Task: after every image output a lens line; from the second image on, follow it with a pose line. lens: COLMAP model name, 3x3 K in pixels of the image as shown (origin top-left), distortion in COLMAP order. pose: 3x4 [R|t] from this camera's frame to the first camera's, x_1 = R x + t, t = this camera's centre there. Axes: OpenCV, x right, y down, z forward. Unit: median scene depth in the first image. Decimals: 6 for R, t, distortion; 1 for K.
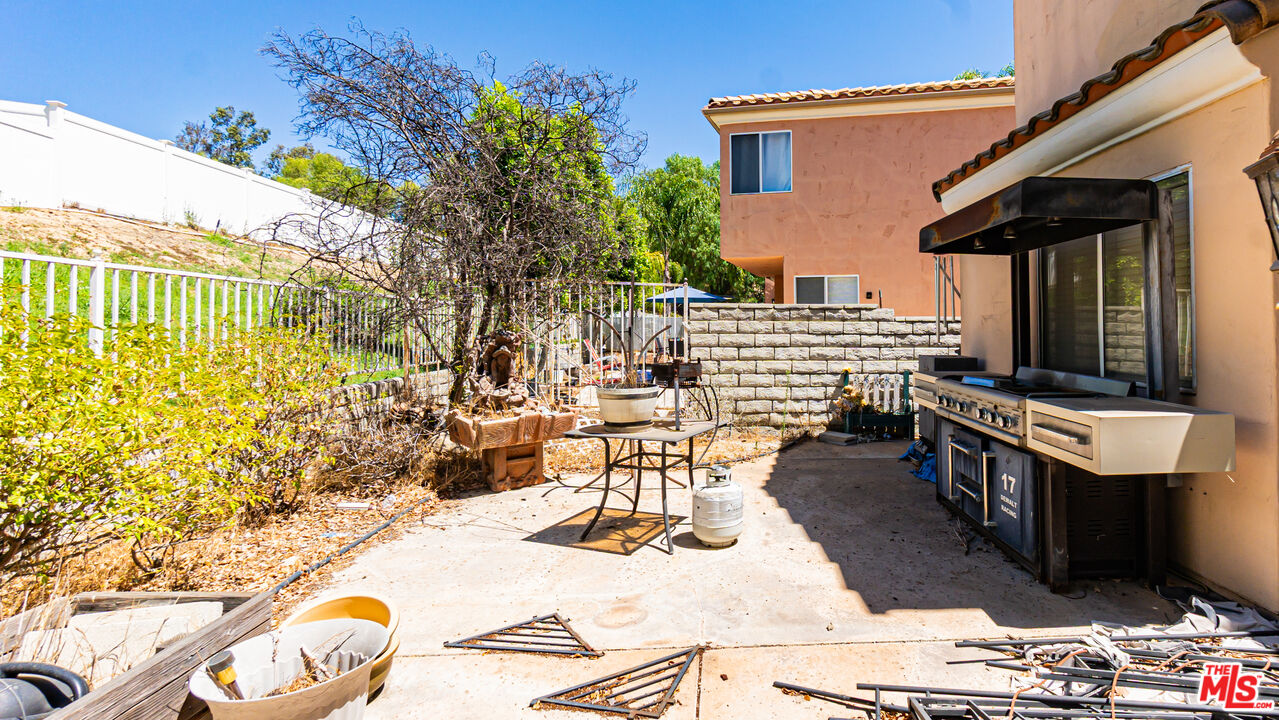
lens RADIAL K [[617.9, 0, 763.8], [0, 617.9, 318.4], [0, 0, 1]] dist [0.000230, -0.001265]
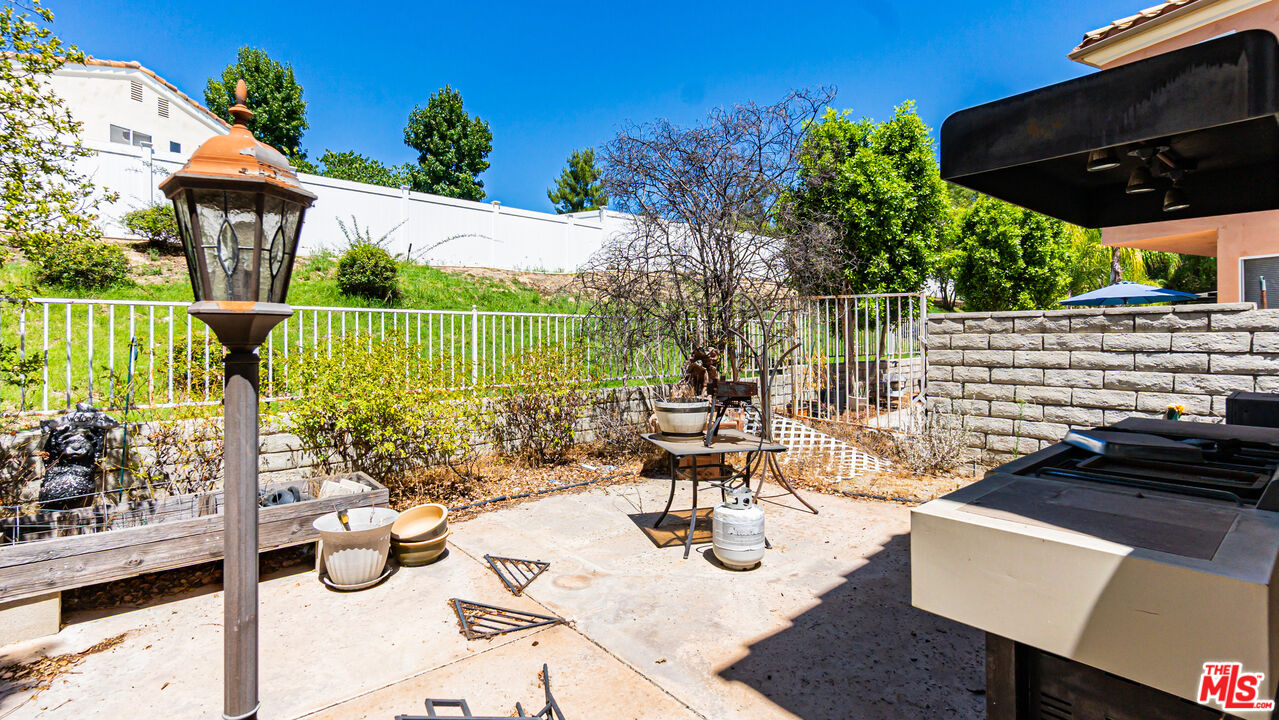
lens RADIAL K [[617.9, 0, 641.4], [0, 617.9, 343.1], [0, 0, 1]] dist [0.000230, -0.001265]
pose [[0.545249, 0.001148, -0.838273, 0.381439], [0.023251, 0.999594, 0.016492, -0.007735], [0.837952, -0.028483, 0.545001, 0.191450]]
